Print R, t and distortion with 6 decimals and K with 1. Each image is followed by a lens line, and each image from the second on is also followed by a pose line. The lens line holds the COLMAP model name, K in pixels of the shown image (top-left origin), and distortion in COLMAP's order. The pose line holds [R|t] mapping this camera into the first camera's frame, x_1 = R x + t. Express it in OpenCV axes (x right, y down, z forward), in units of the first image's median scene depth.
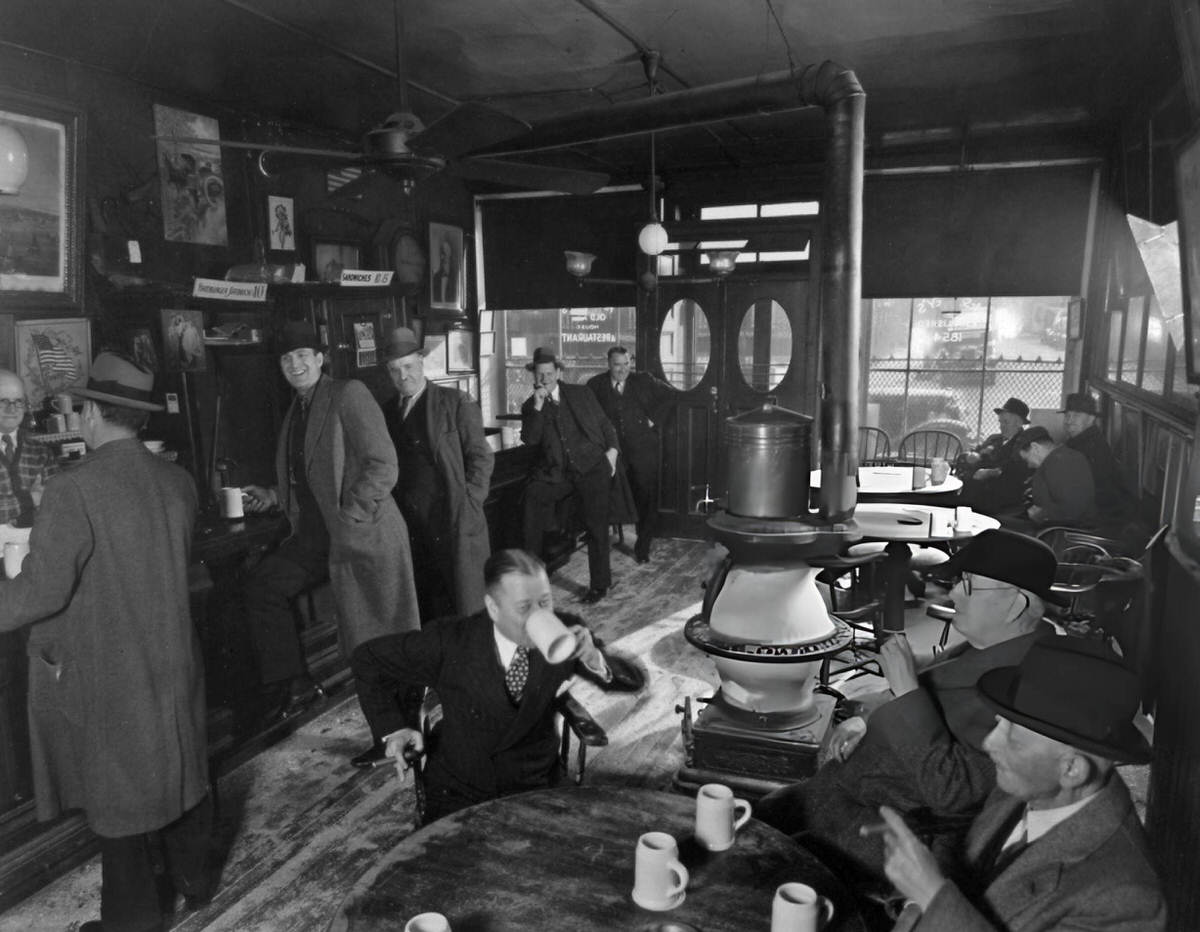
lens RADIAL K [[909.5, 0, 601.4], [0, 909.5, 468.0], [0, 0, 1]] dist [-0.030848, 0.000600]
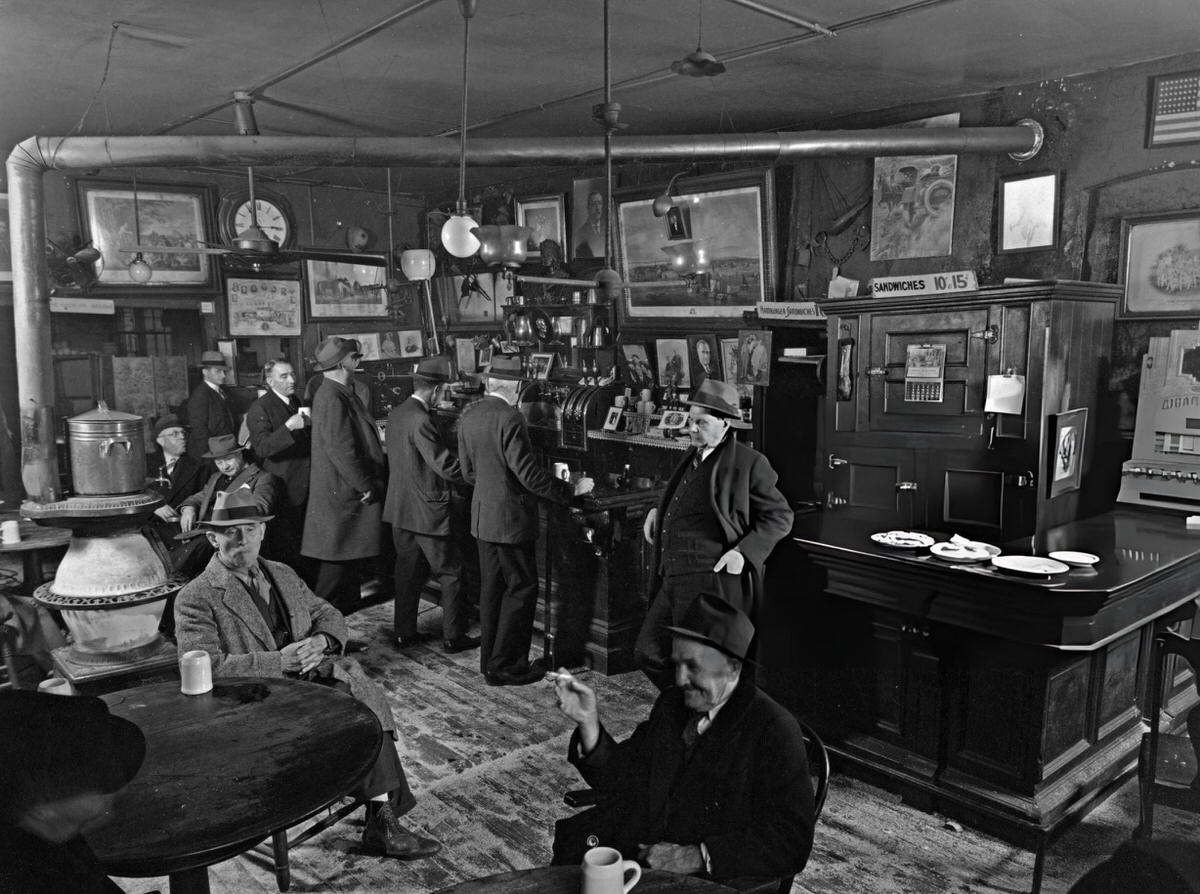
lens RADIAL K [[938.6, 0, 600.7], [0, 938.6, 453.3], [0, 0, 1]] dist [-0.001289, 0.003045]
pose [[-0.464530, 0.106084, -0.879180, 0.603938], [-0.145836, 0.970080, 0.194107, -0.199809], [0.873467, 0.218385, -0.435160, 1.220227]]
